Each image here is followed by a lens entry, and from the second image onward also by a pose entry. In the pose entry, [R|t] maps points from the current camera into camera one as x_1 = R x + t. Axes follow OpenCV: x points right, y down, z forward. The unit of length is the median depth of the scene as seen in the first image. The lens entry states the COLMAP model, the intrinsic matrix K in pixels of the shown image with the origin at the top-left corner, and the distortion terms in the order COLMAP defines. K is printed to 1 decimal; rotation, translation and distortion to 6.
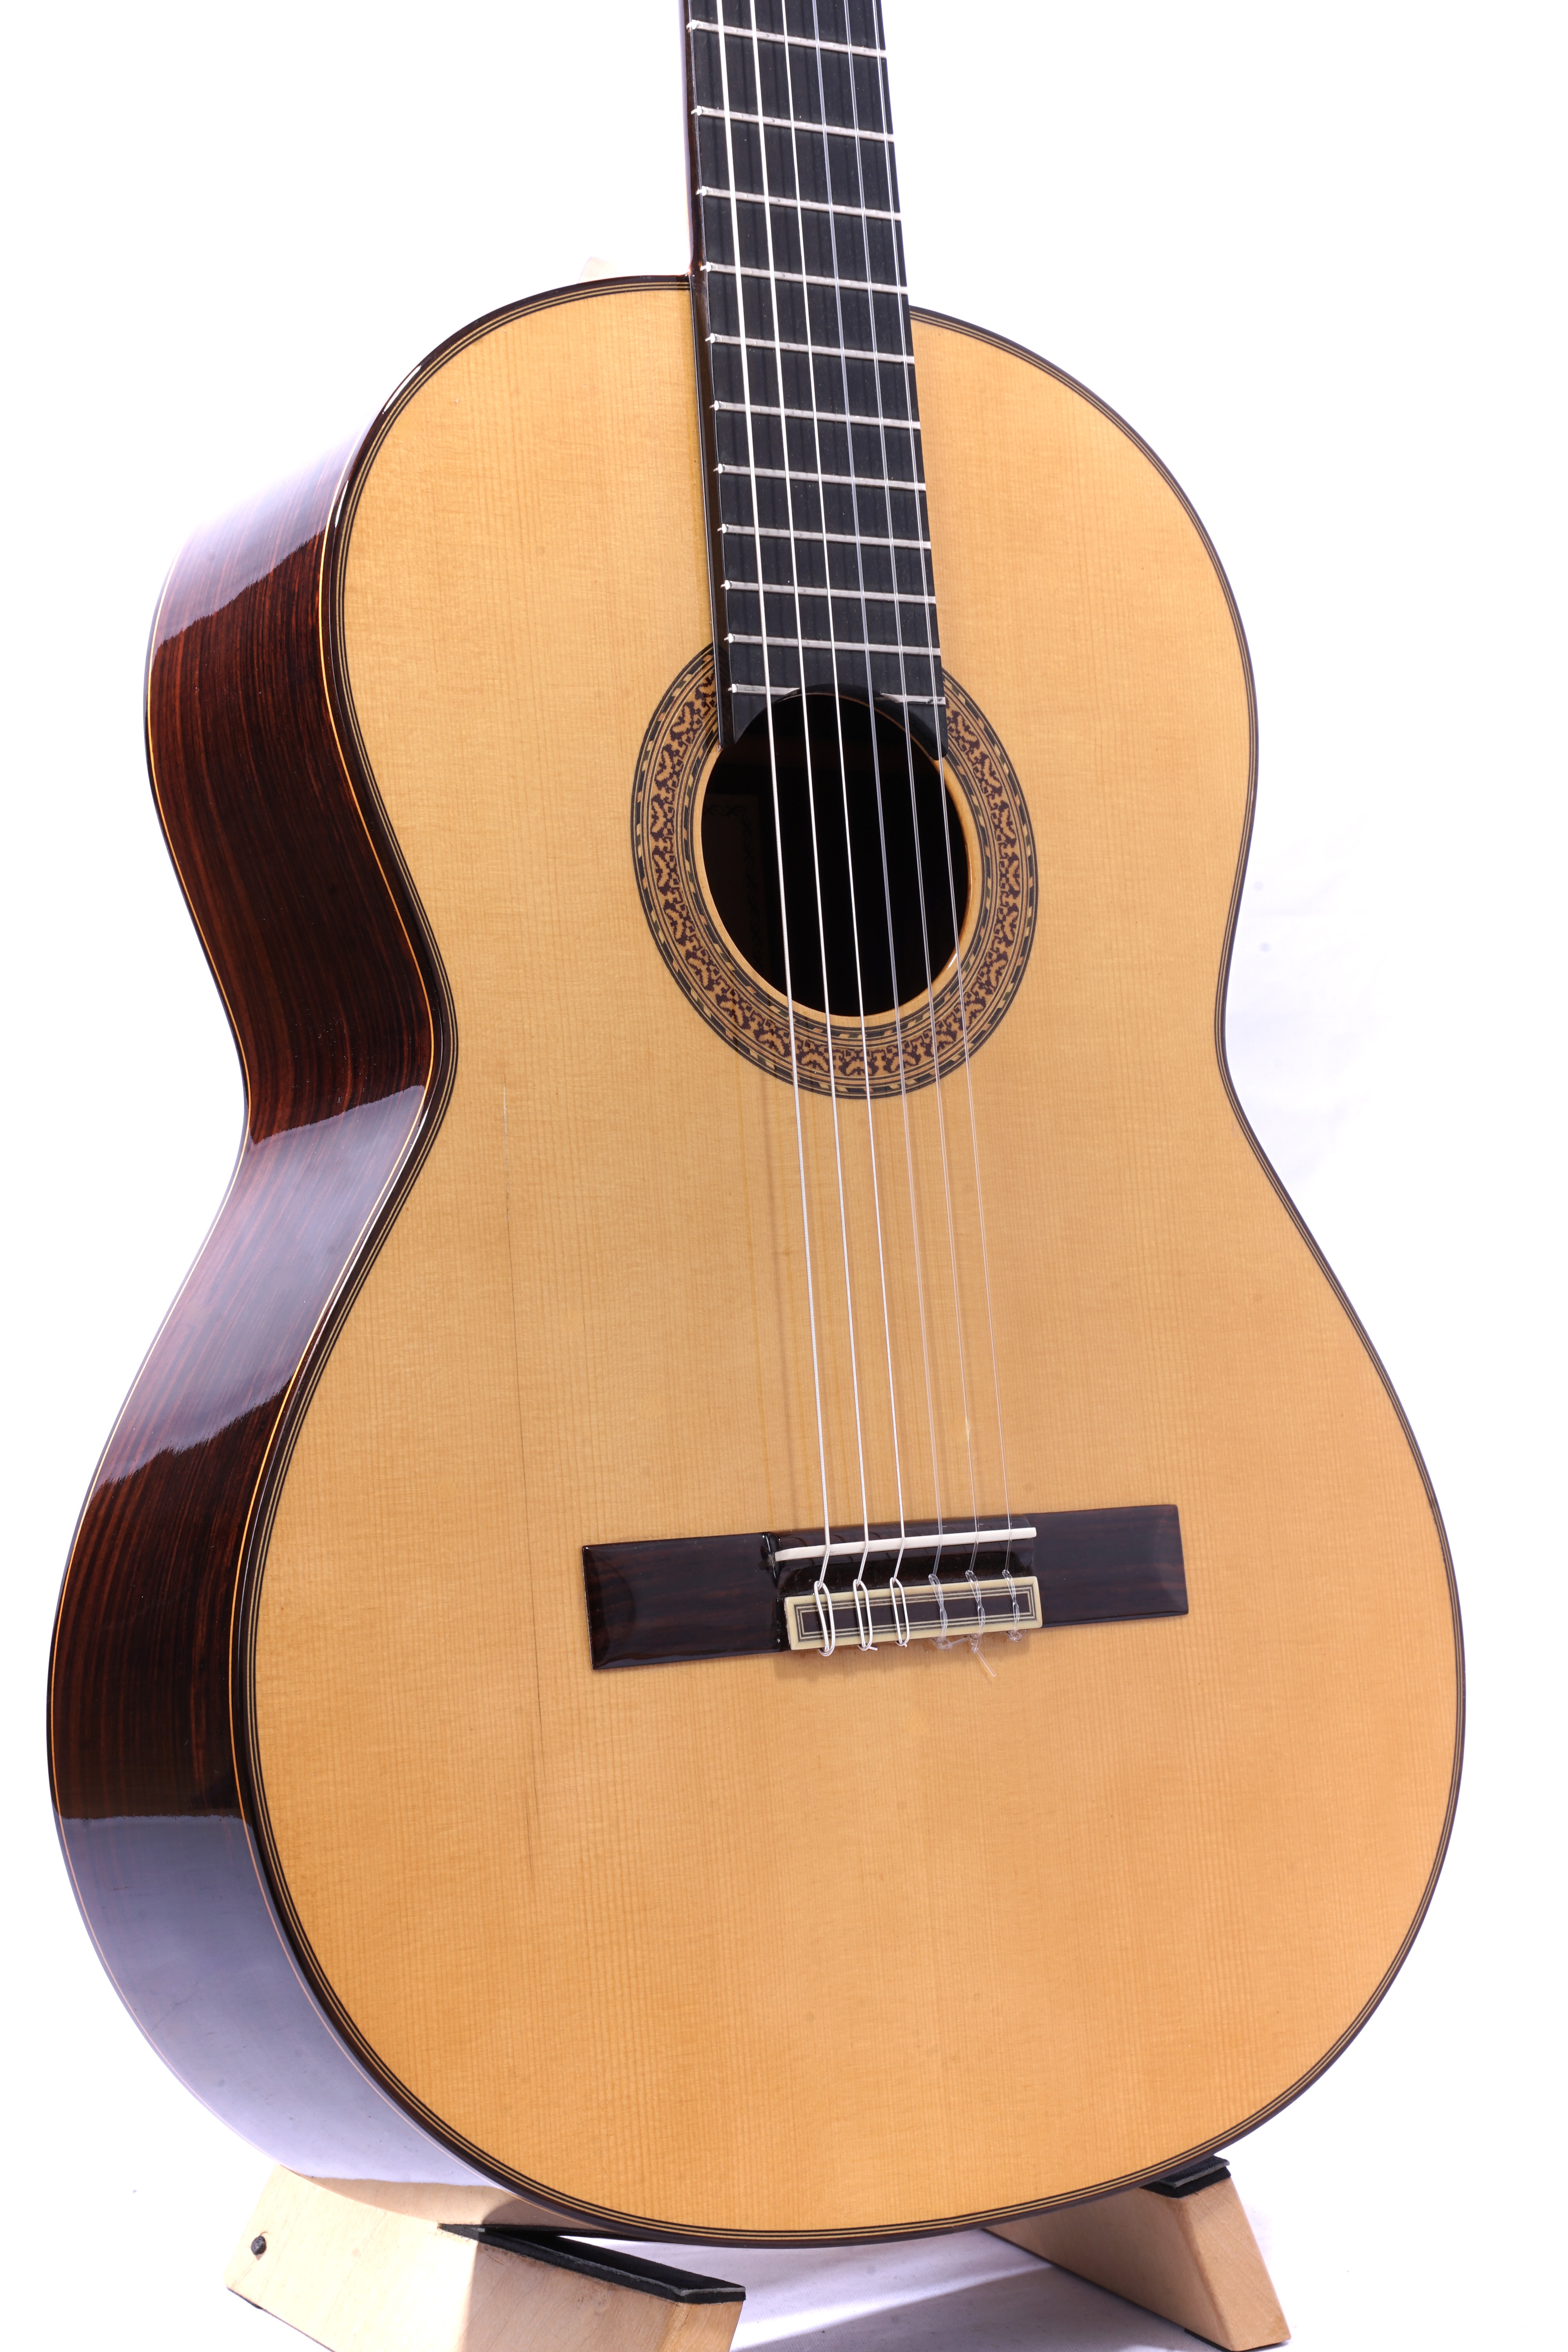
lens RADIAL K [[4606.1, 0, 779.7], [0, 4606.1, 1175.5], [0, 0, 1]] dist [0.288037, 0.000000]
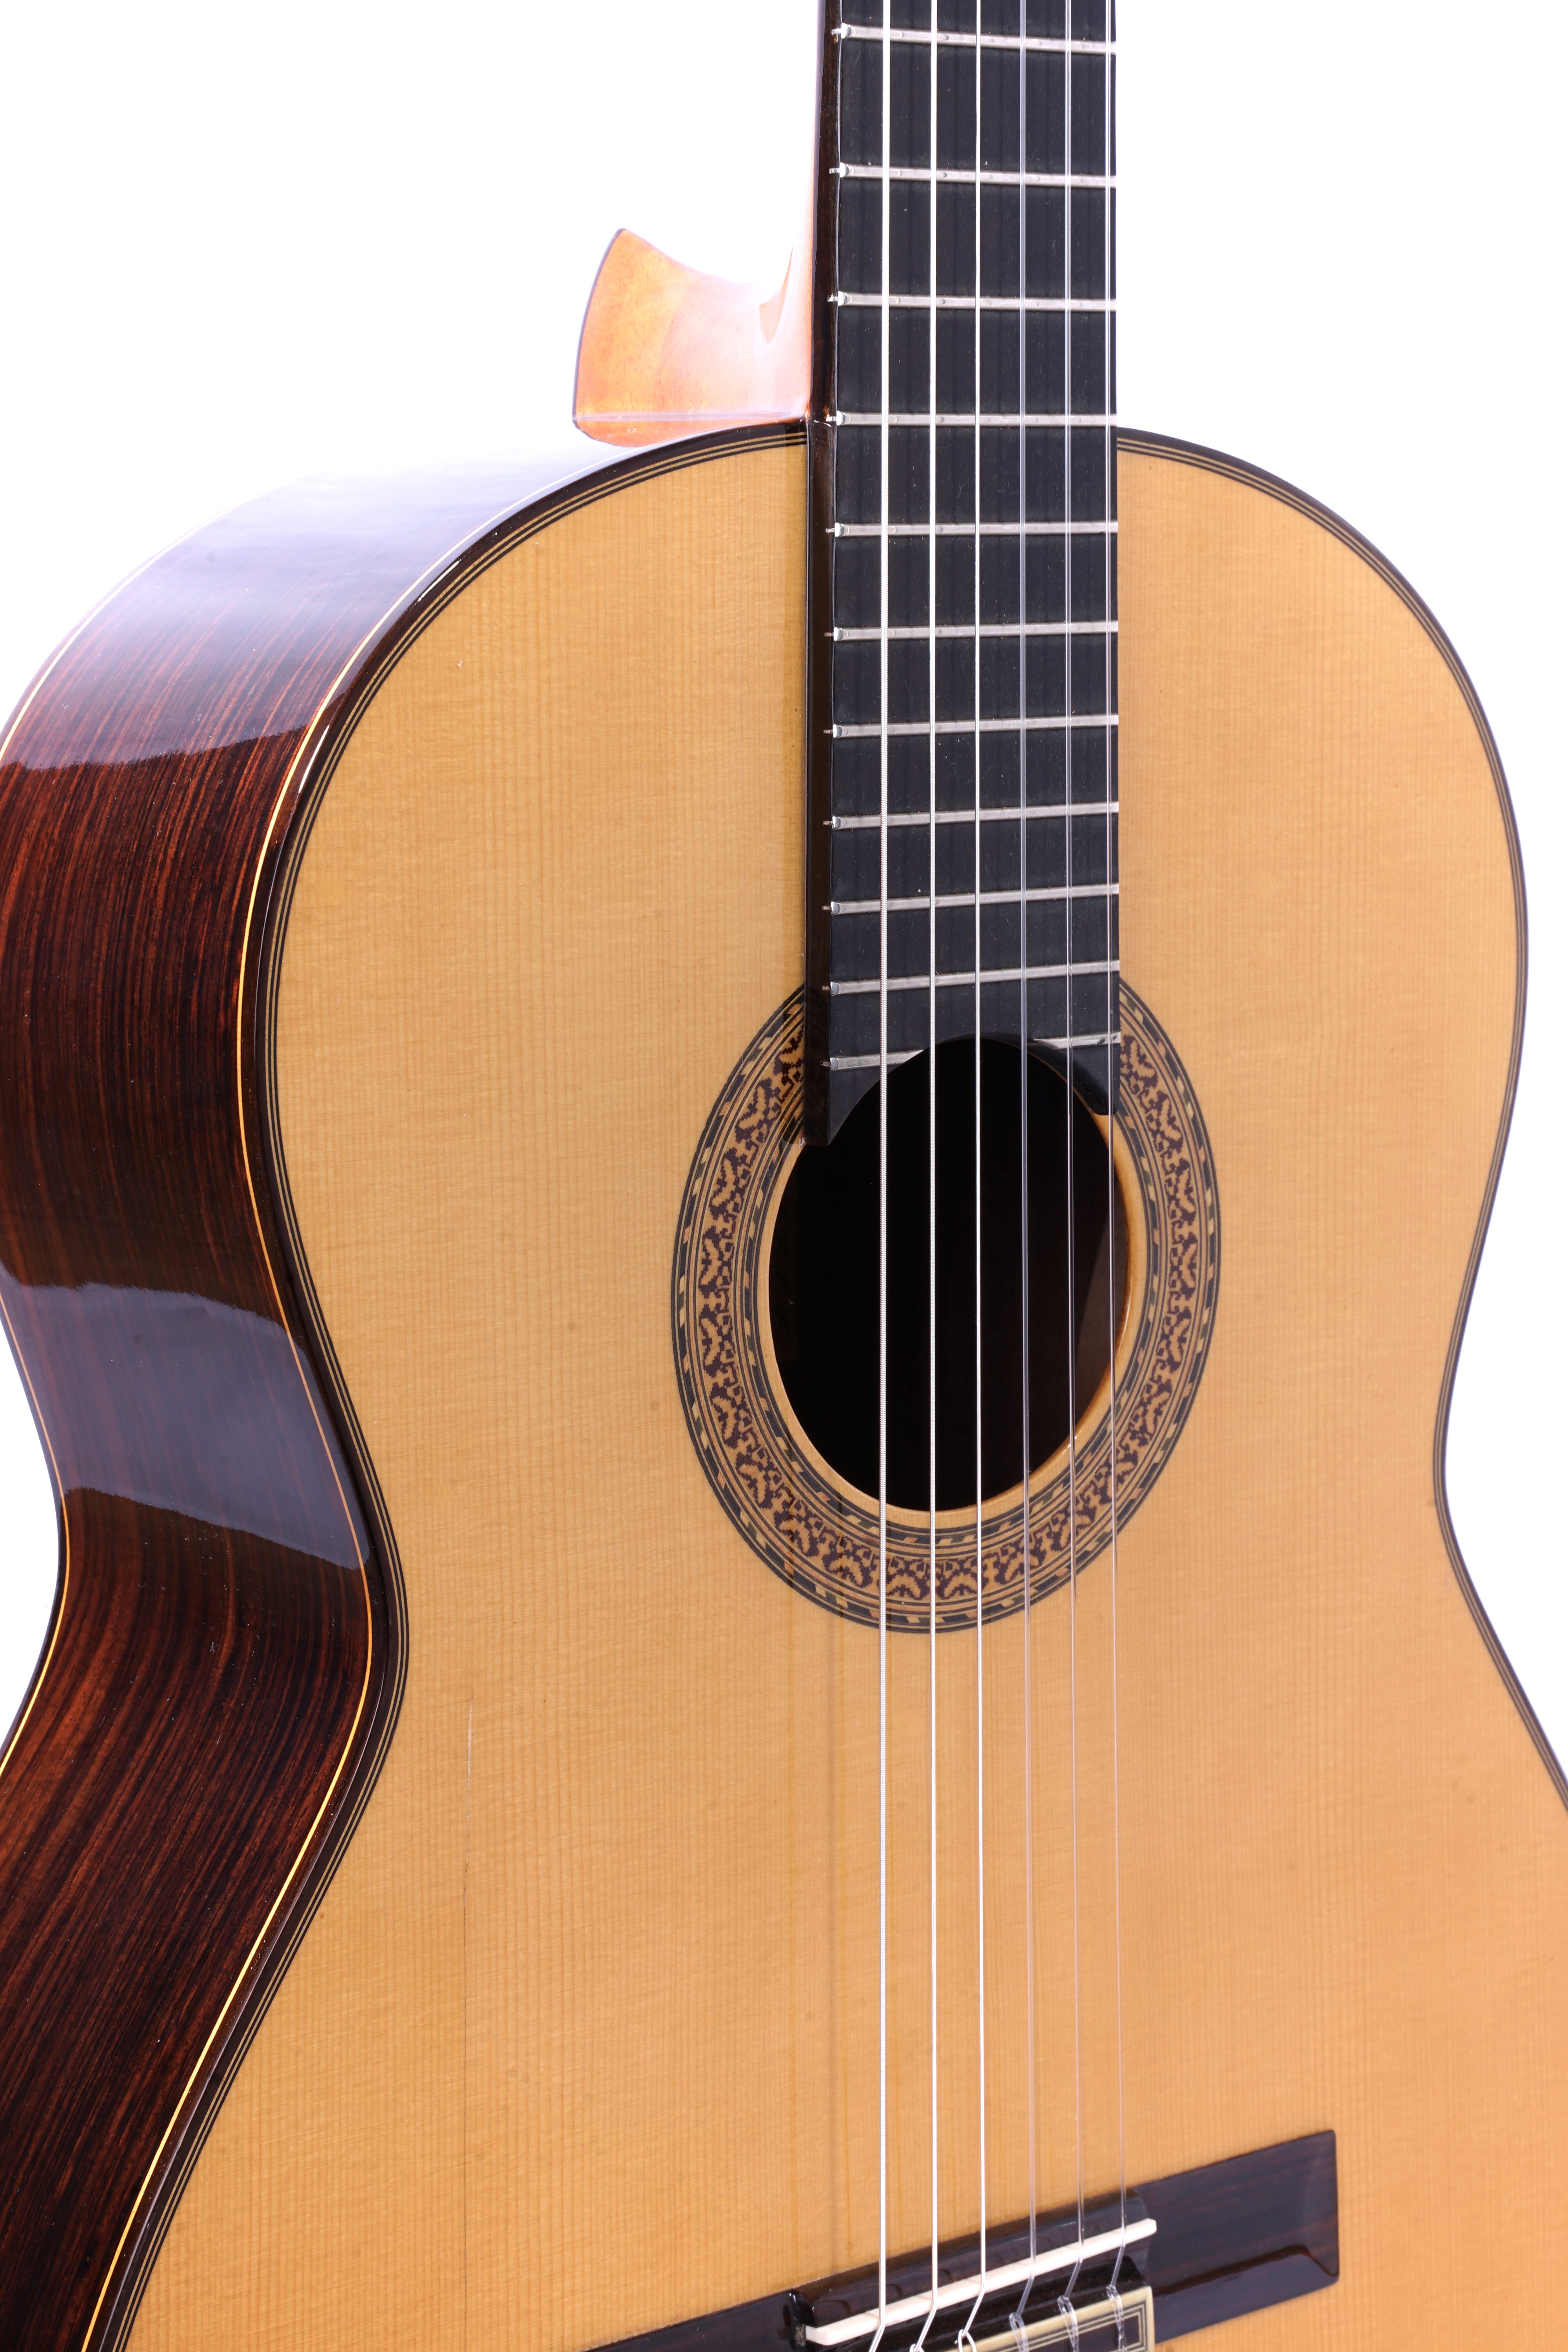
lens RADIAL K [[4947.2, 0, 789.8], [0, 4947.2, 1176.9], [0, 0, 1]] dist [0.315397, 0.000000]
pose [[0.994442, 0.059195, 0.087064, -0.077296], [-0.076984, 0.972954, 0.217792, -0.244104], [-0.071817, -0.223284, 0.972104, 0.292495]]
